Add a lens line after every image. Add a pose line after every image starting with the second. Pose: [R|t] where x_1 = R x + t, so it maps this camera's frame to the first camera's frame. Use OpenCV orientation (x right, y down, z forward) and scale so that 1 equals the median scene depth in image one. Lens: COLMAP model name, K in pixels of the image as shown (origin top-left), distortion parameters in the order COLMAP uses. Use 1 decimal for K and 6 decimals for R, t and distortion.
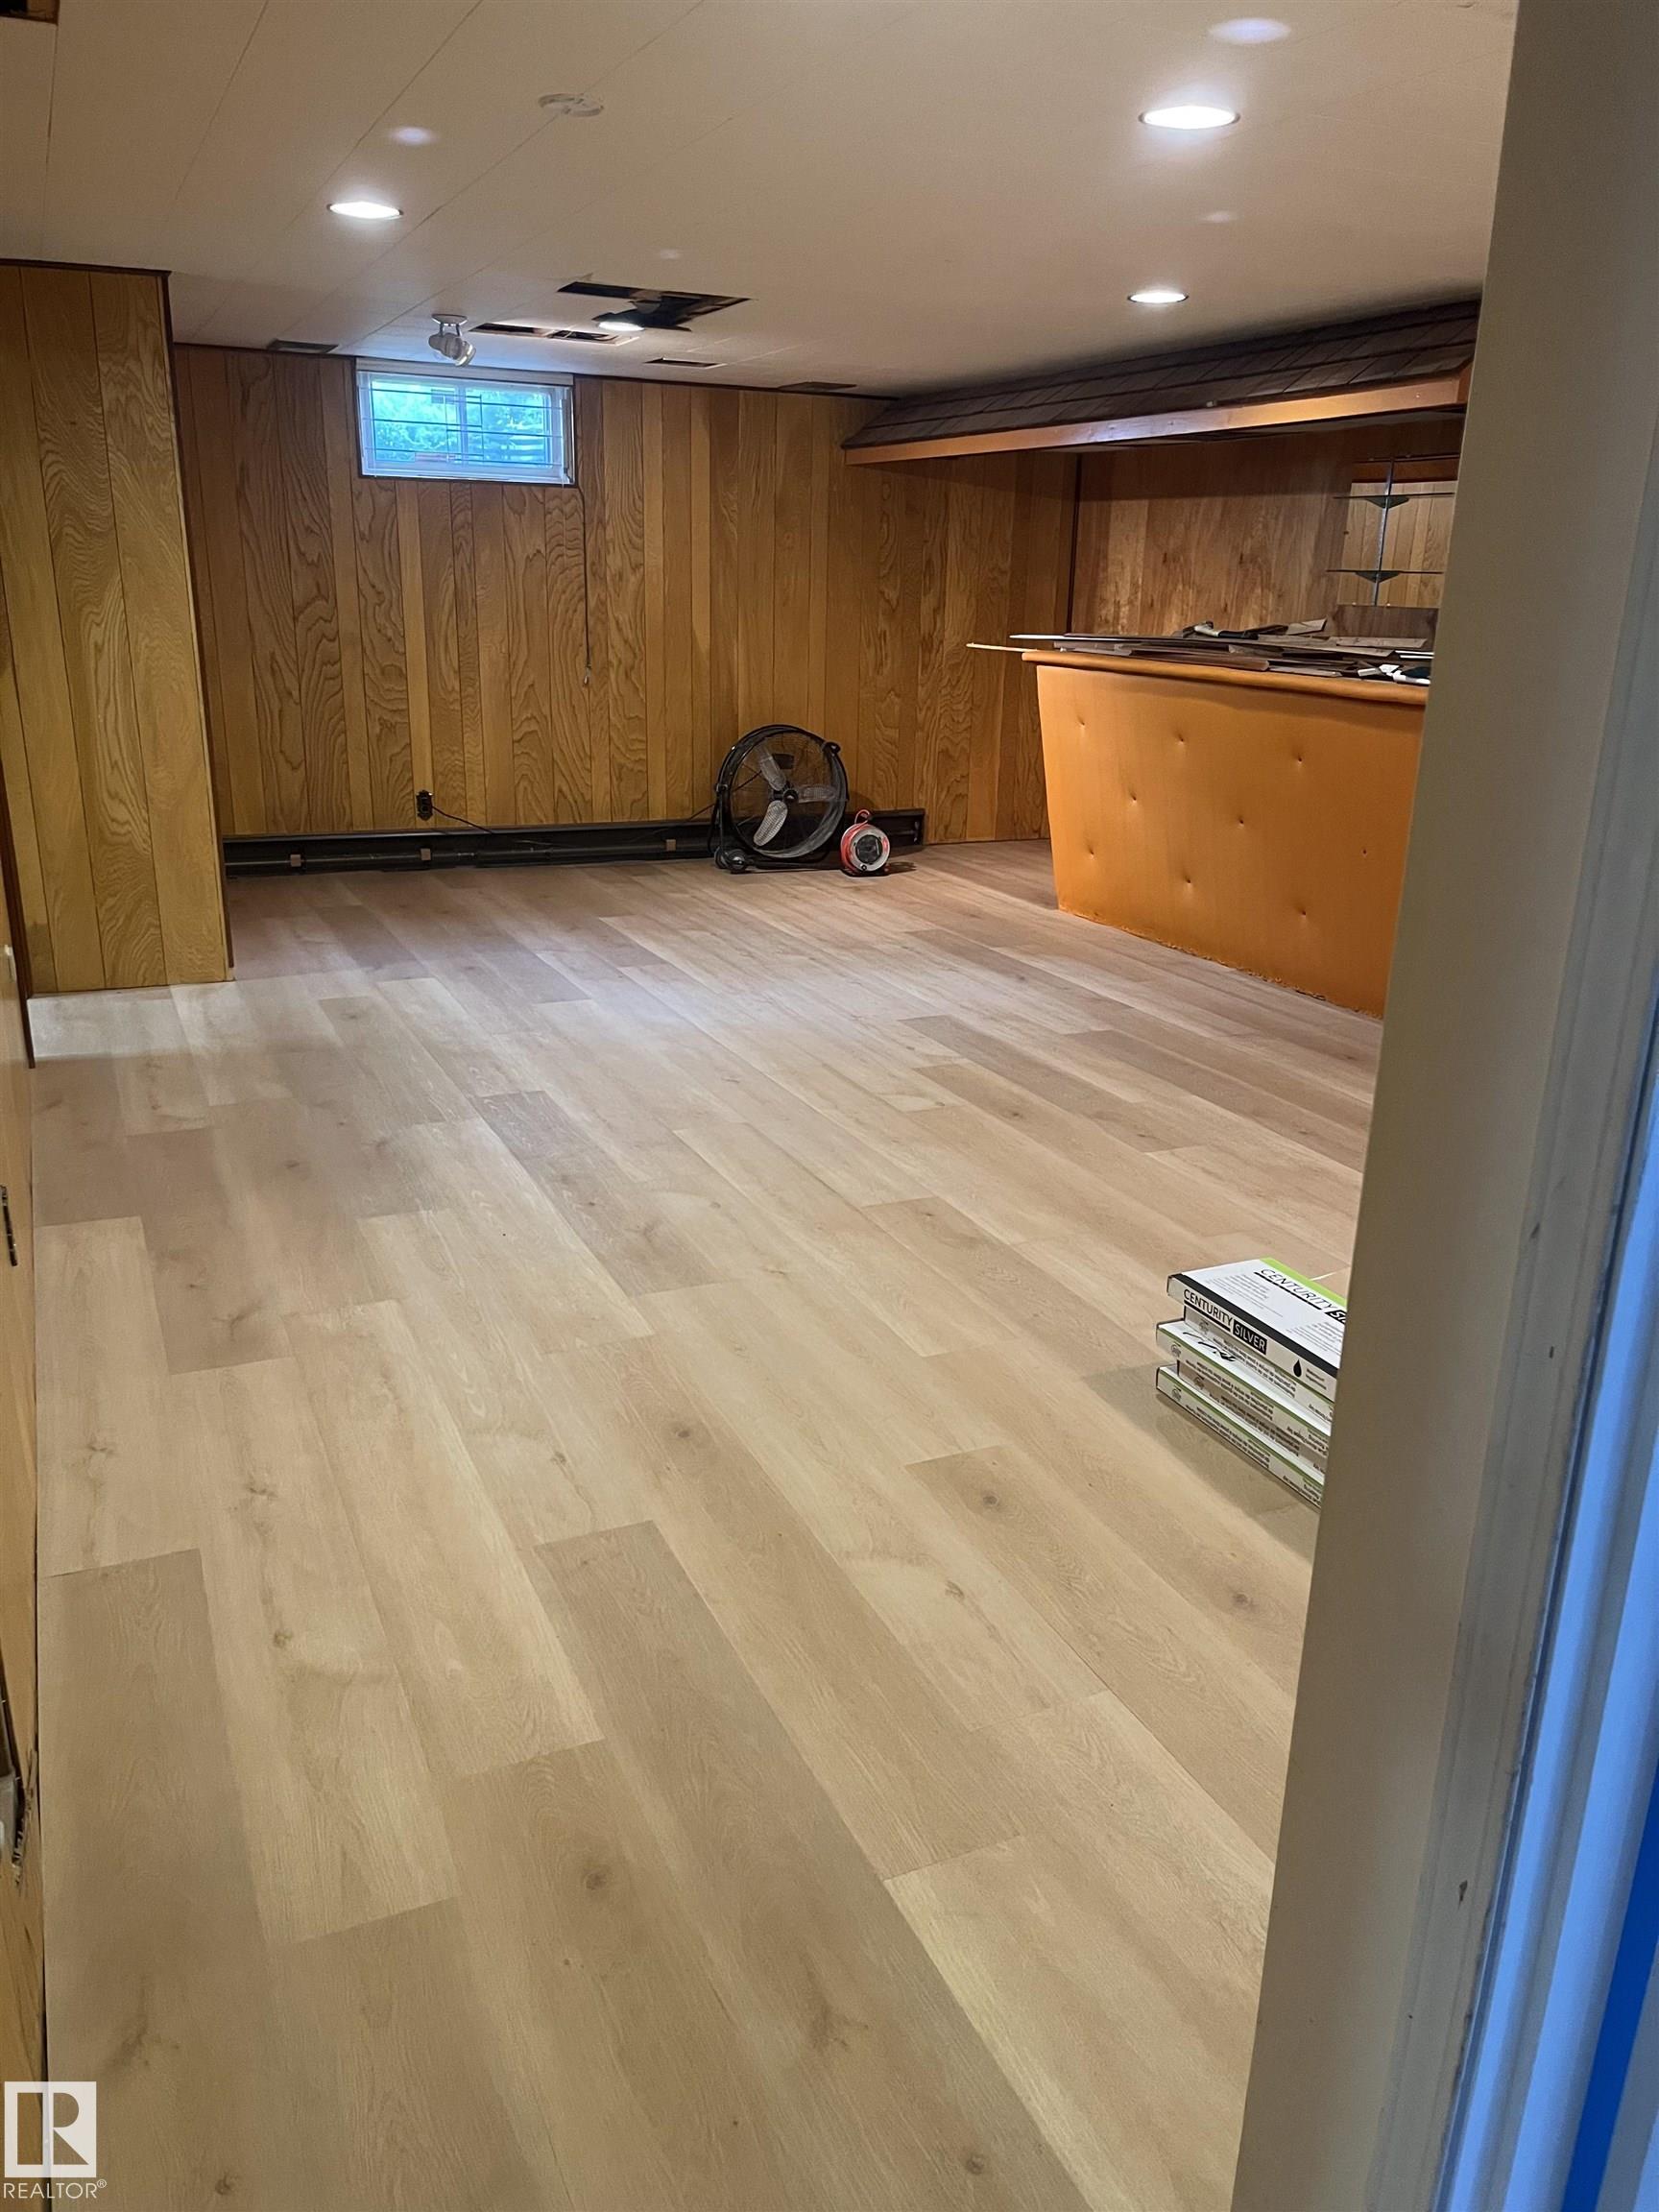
lens RADIAL K [[1673.5, 0, 829.4], [0, 1673.5, 1114.5], [0, 0, 1]] dist [0.058468, -0.047171]
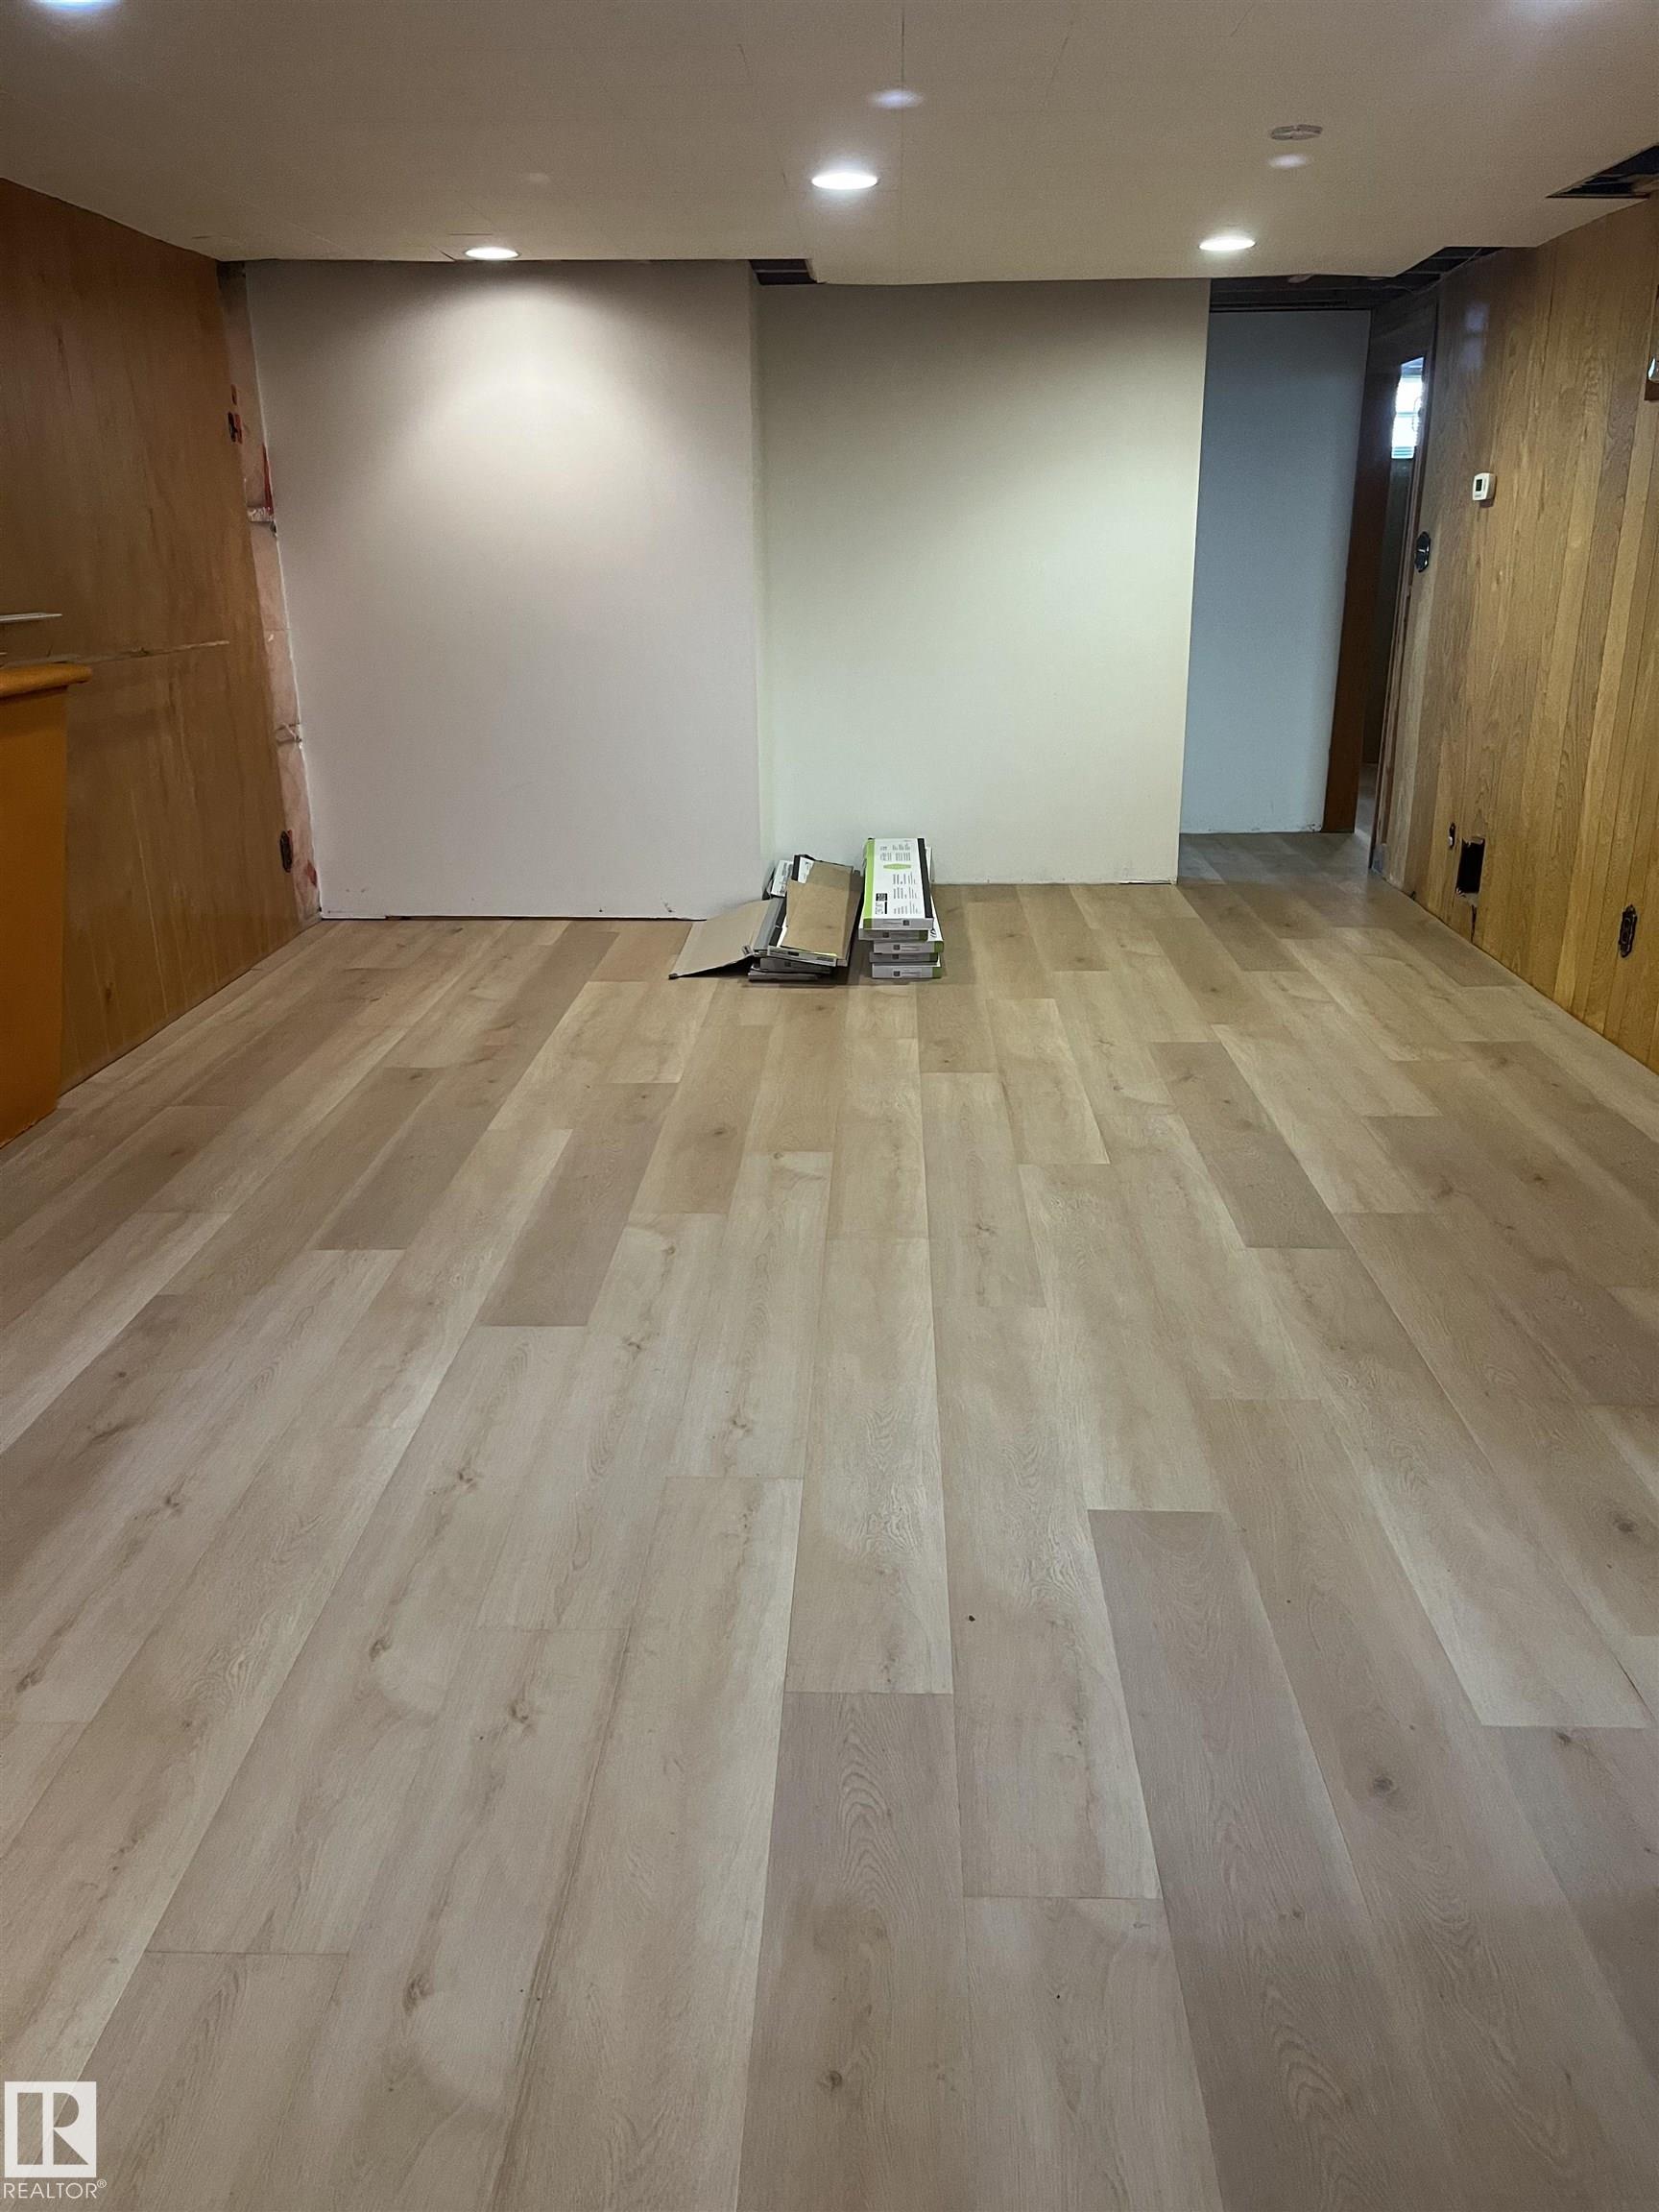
lens RADIAL K [[1673.5, 0, 832.9], [0, 1673.5, 1102.7], [0, 0, 1]] dist [0.058468, -0.047171]
pose [[-0.896472, -0.161883, 0.412471, -0.329396], [0.122969, 0.803416, 0.582582, -0.561615], [-0.425696, 0.572989, -0.700333, 1.699422]]
